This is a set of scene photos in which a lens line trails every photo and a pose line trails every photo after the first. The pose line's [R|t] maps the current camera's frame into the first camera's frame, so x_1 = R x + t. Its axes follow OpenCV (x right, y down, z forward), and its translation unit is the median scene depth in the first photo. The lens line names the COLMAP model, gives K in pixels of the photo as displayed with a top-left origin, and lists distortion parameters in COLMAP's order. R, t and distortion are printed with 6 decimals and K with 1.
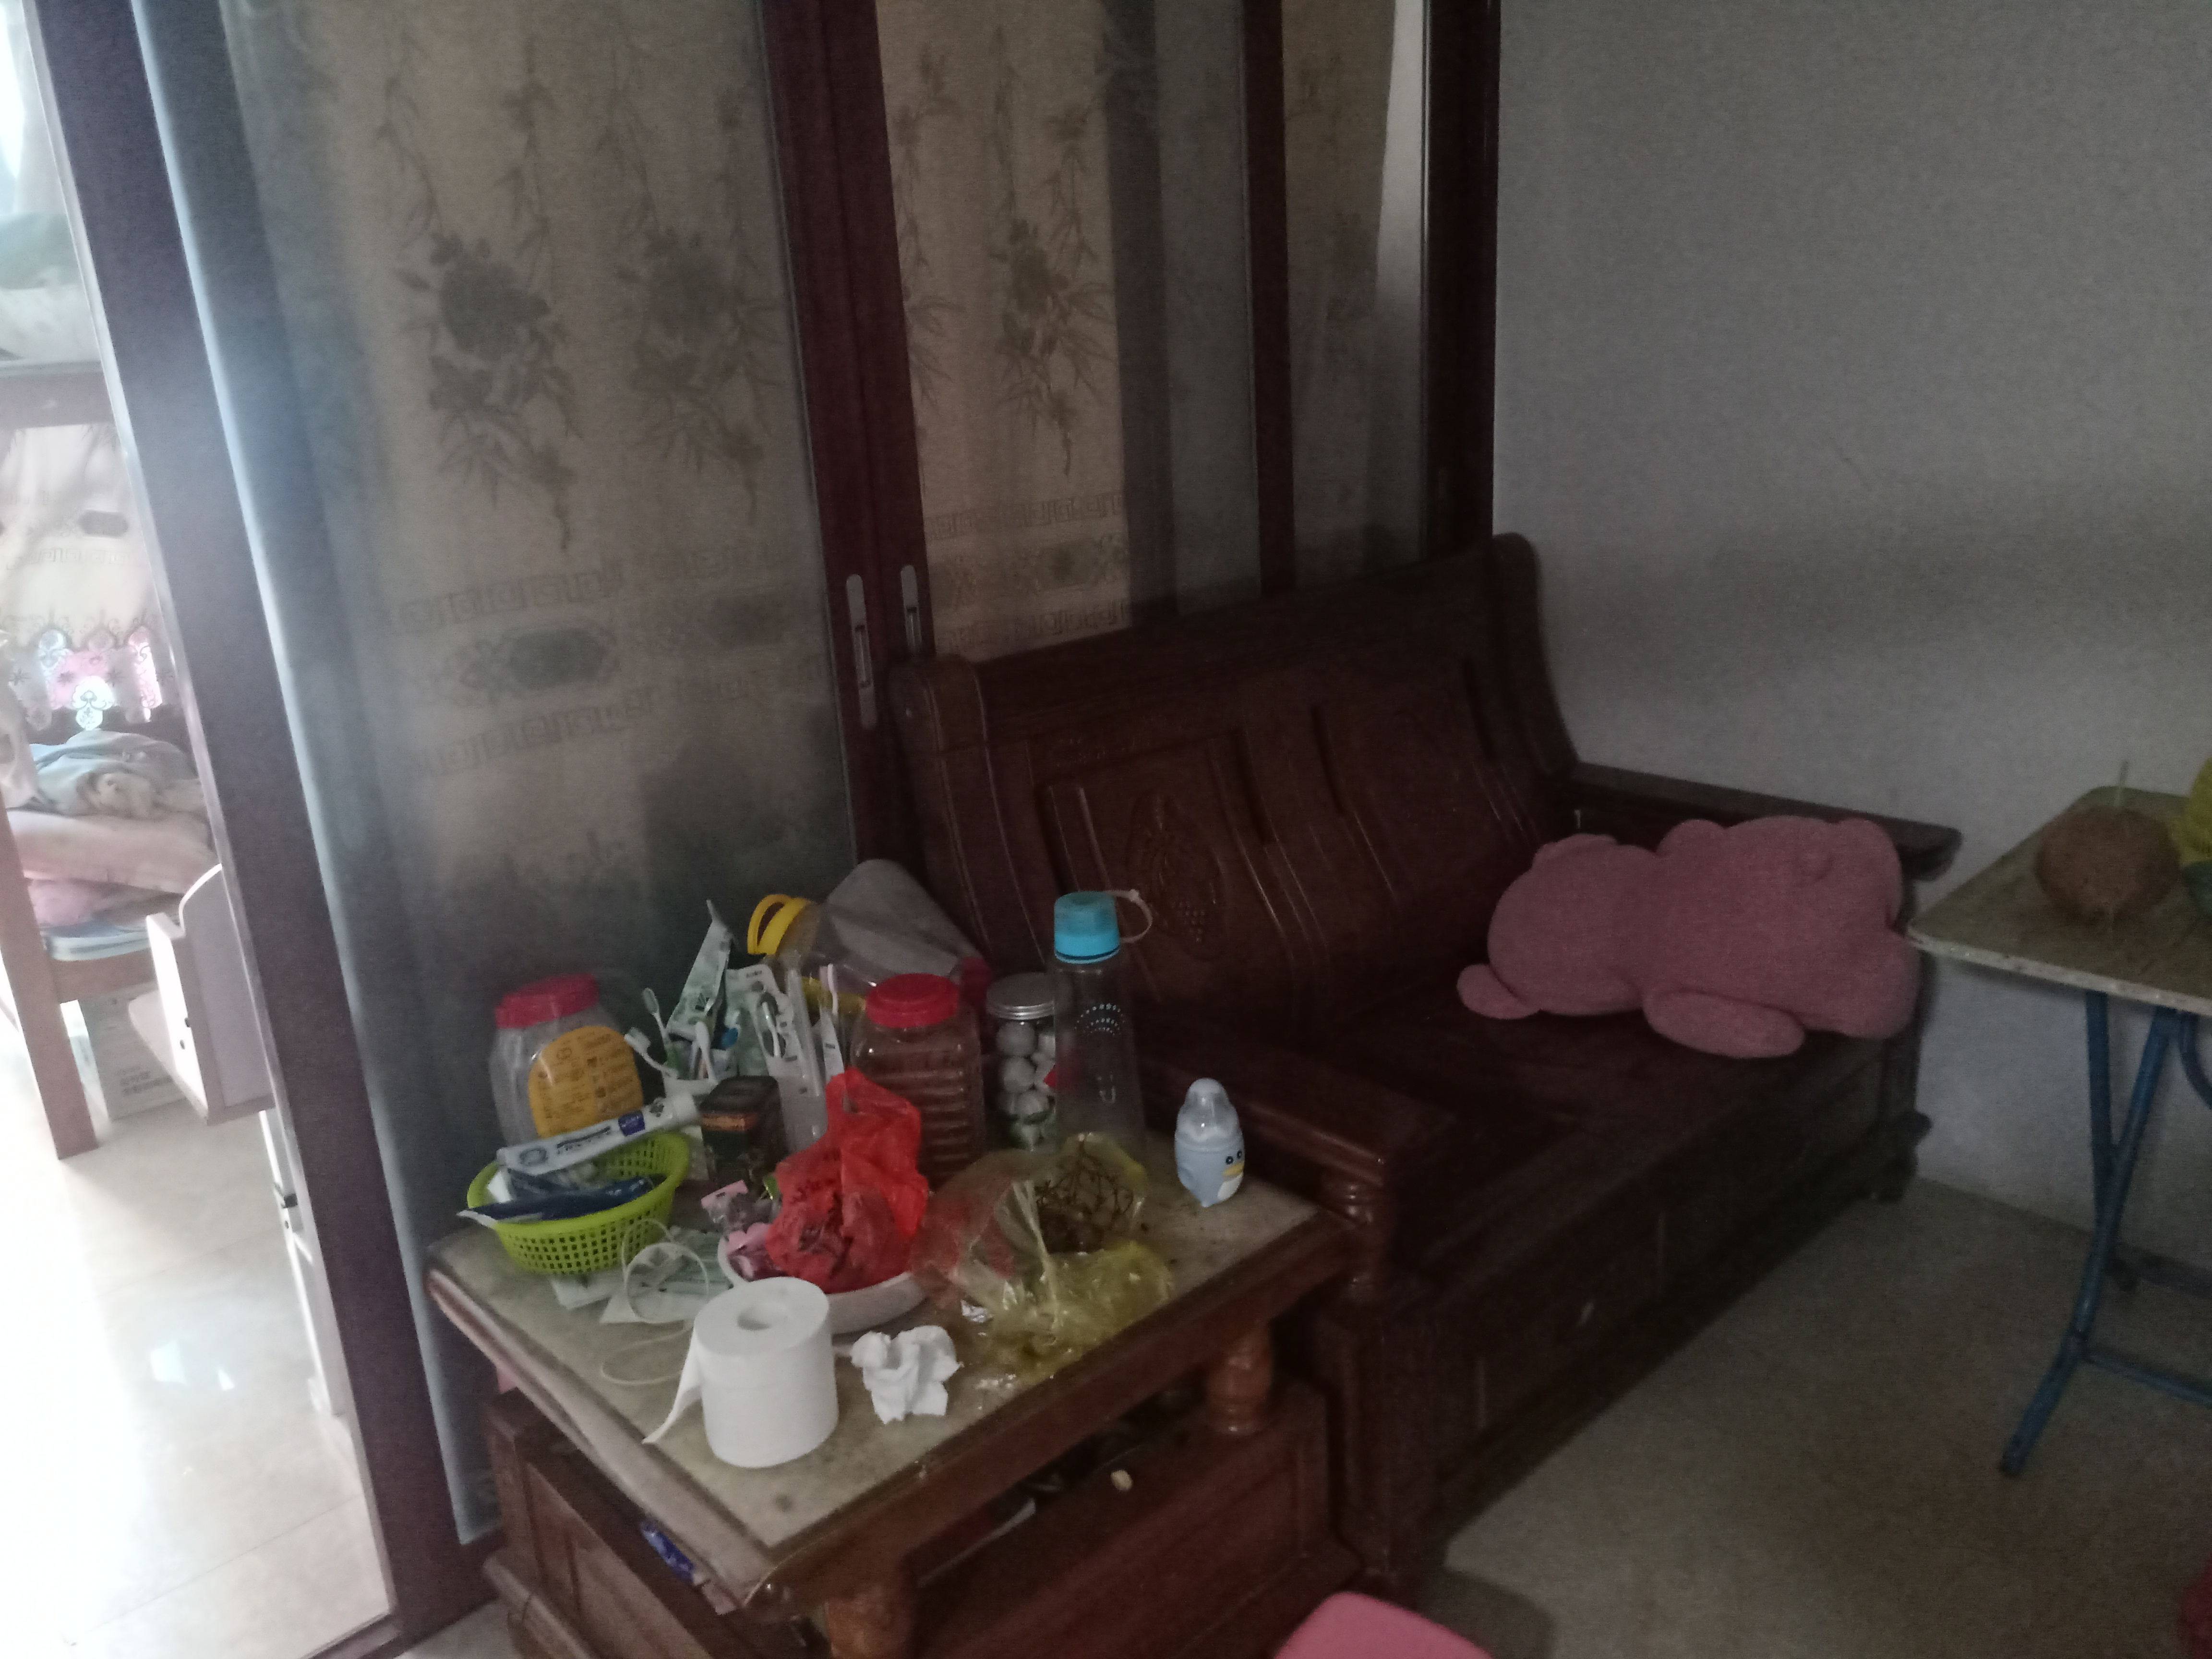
lens RADIAL K [[1656.4, 0, 1106.0], [0, 1656.4, 829.5], [0, 0, 1]] dist [0.008857, 0.002983]
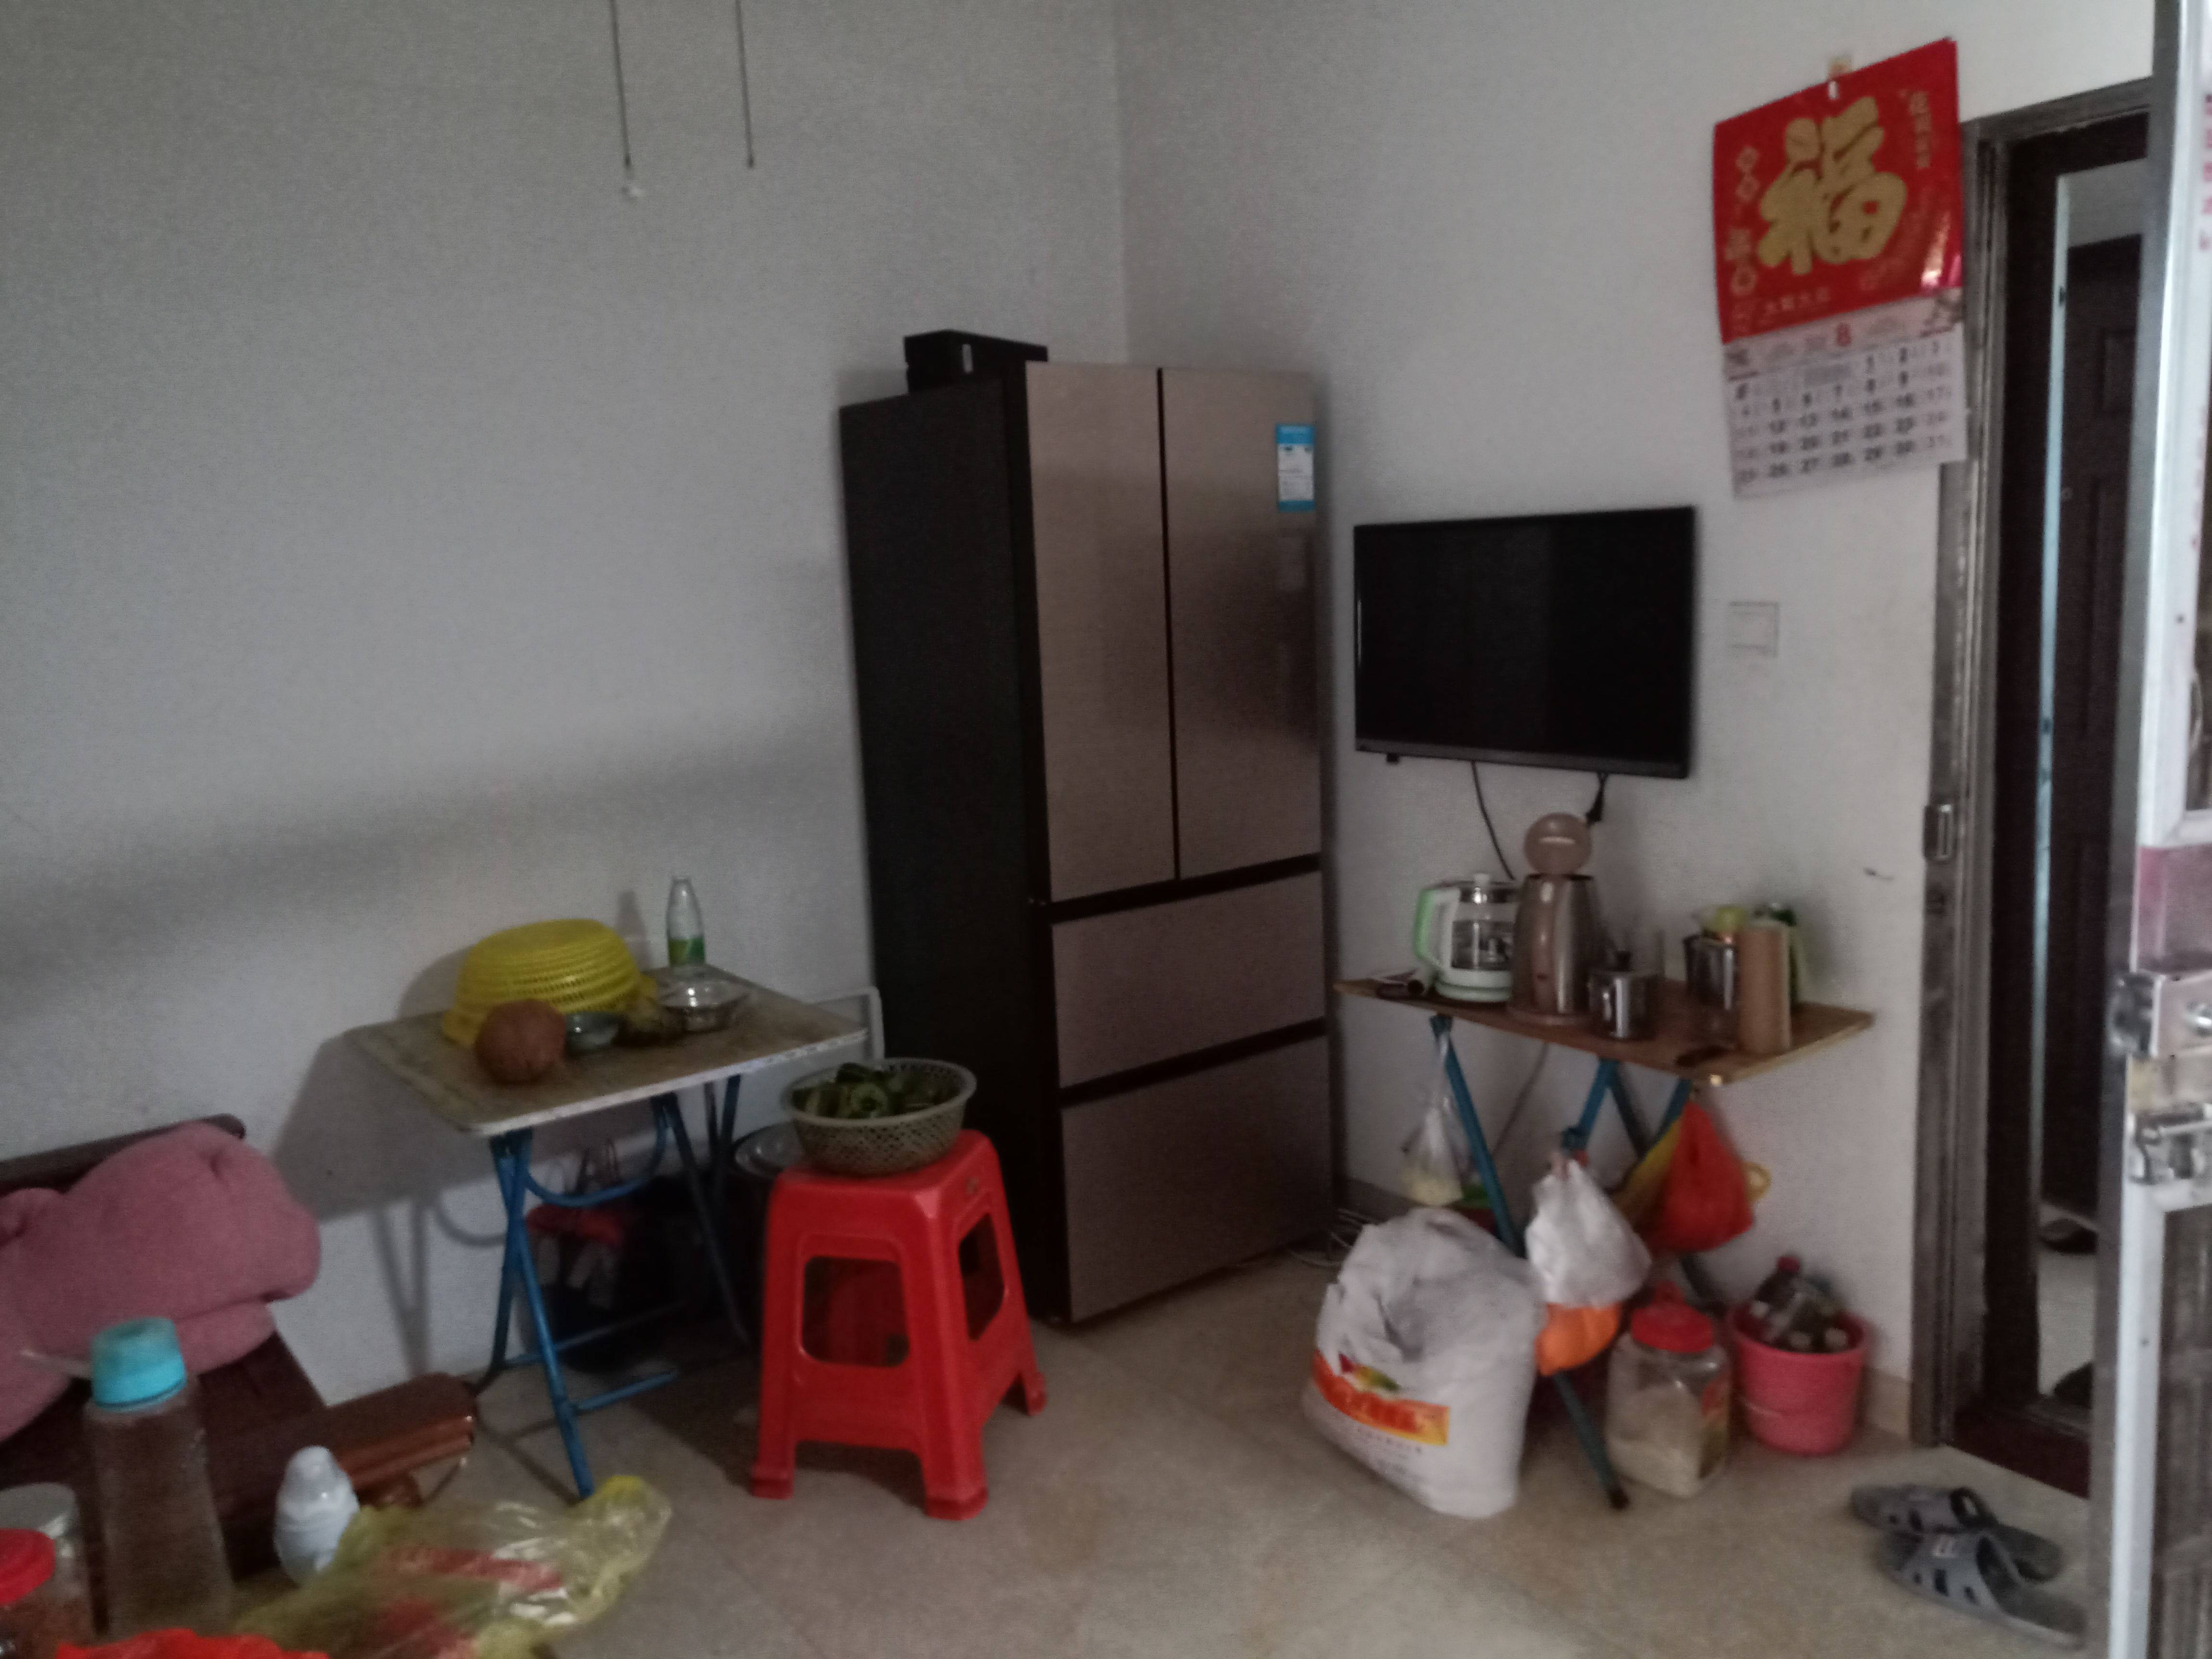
lens RADIAL K [[1656.4, 0, 1106.0], [0, 1656.4, 829.5], [0, 0, 1]] dist [0.008857, 0.002983]
pose [[0.089994, -0.099306, 0.990979, -0.532321], [0.333443, 0.940597, 0.063976, -0.058336], [-0.938465, 0.324678, 0.117761, 0.261570]]
